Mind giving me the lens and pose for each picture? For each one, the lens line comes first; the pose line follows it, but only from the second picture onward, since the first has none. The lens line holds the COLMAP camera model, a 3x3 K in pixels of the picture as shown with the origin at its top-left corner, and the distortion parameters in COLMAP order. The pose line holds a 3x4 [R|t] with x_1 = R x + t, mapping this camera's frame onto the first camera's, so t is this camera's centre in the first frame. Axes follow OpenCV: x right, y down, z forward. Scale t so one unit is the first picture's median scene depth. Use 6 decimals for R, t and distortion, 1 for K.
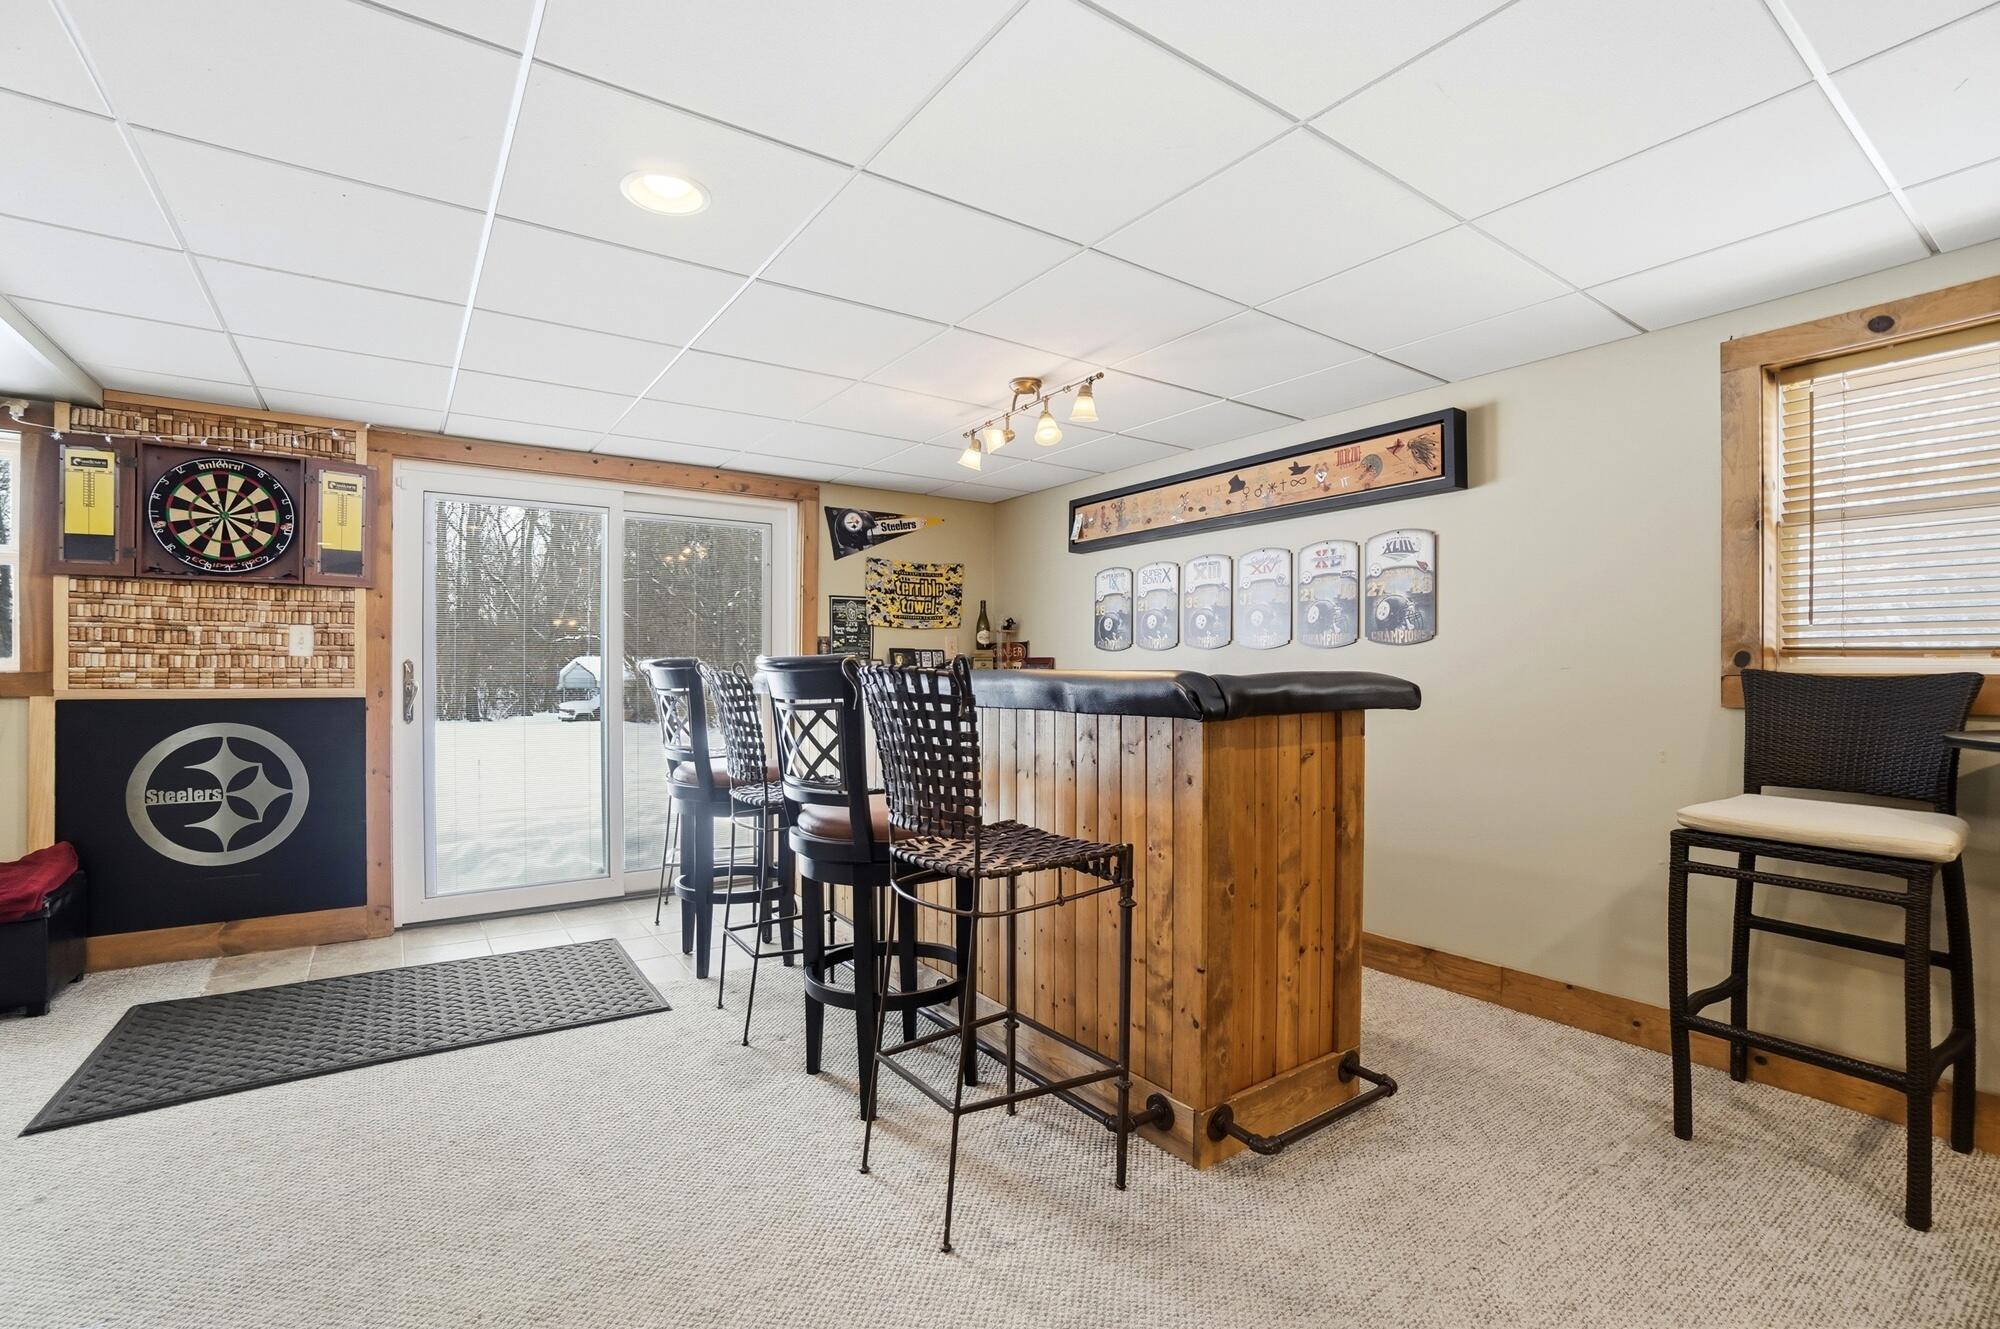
lens RADIAL K [[887.2, 0, 995.1], [0, 887.2, 678.7], [0, 0, 1]] dist [-0.067775, 0.022237]
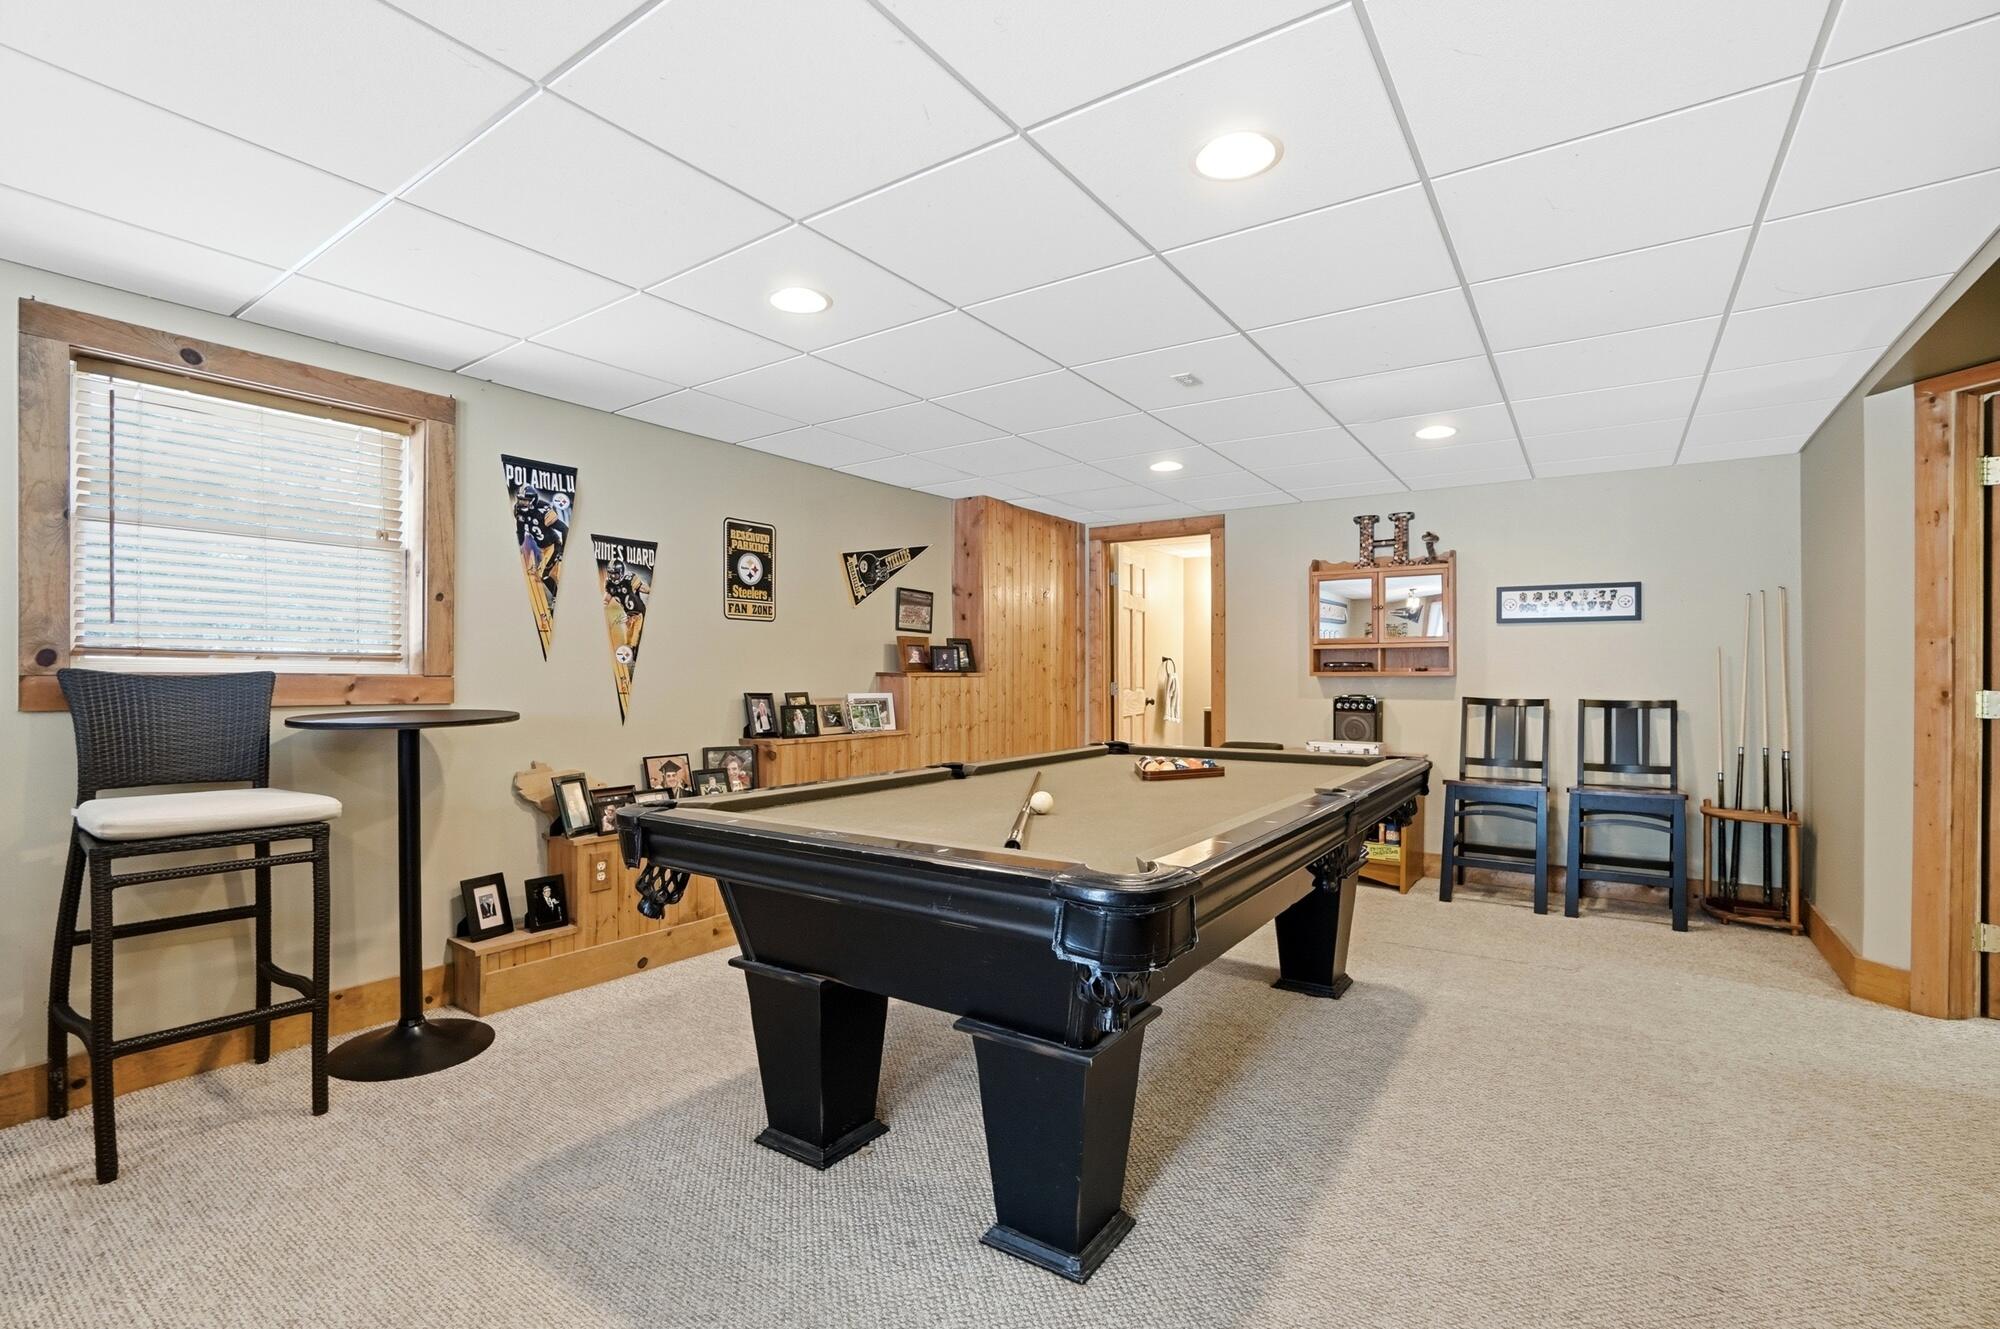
lens RADIAL K [[887.2, 0, 995.1], [0, 887.2, 678.7], [0, 0, 1]] dist [-0.067775, 0.022237]
pose [[-0.351735, -0.005825, 0.936081, -0.271268], [0.008159, 0.999924, 0.009288, 0.000363], [-0.936064, 0.010904, -0.351661, 0.307415]]
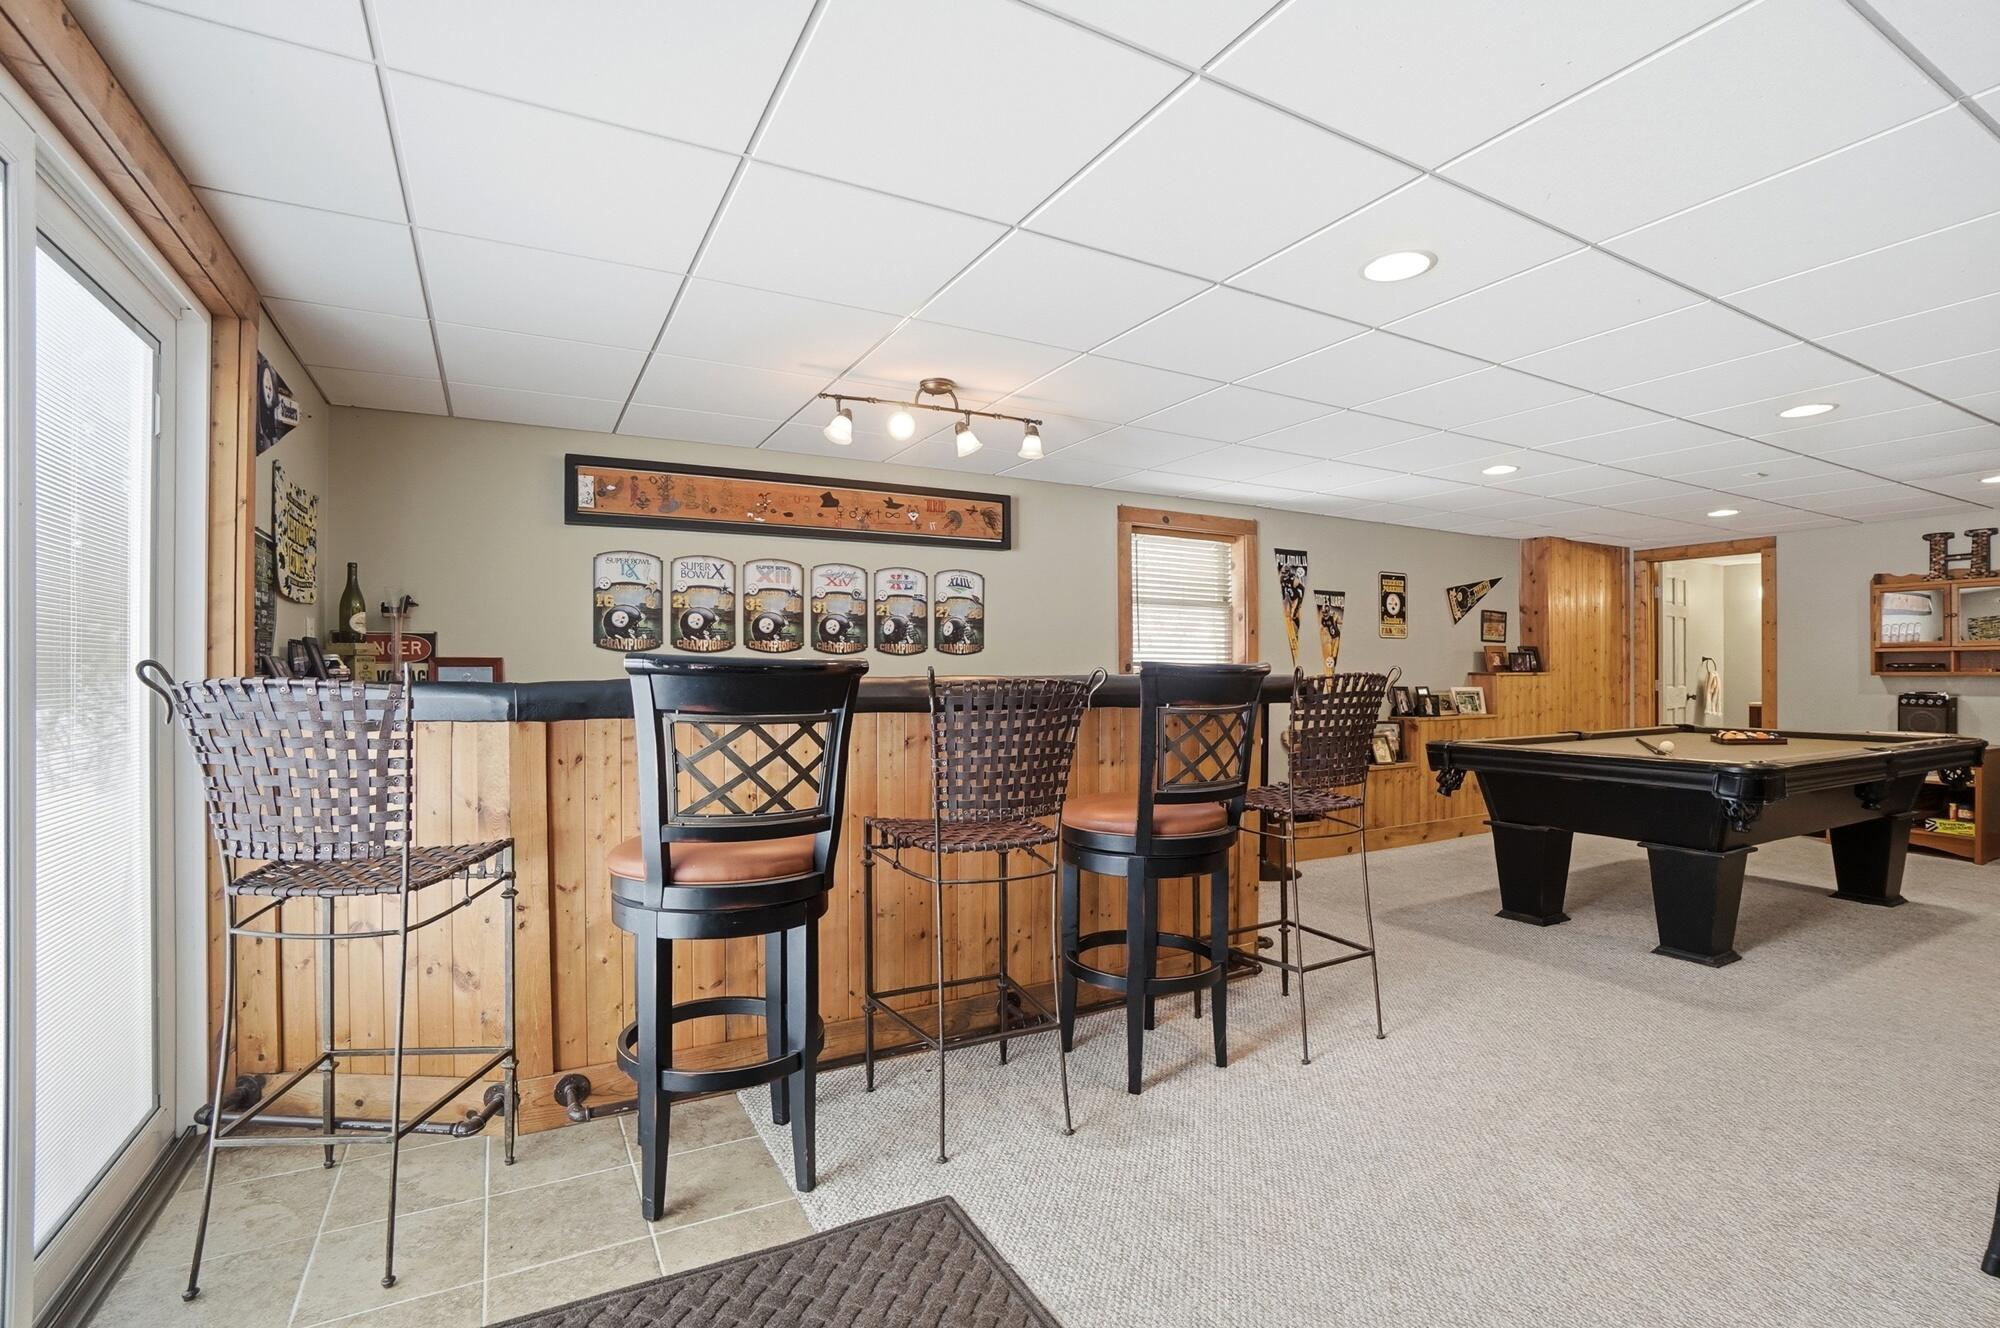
lens RADIAL K [[887.2, 0, 995.1], [0, 887.2, 678.2], [0, 0, 1]] dist [-0.067775, 0.022237]
pose [[0.110425, -0.009413, 0.993840, -1.021319], [0.011013, 0.999905, 0.008247, -0.015097], [-0.993823, 0.010034, 0.110518, 0.902853]]
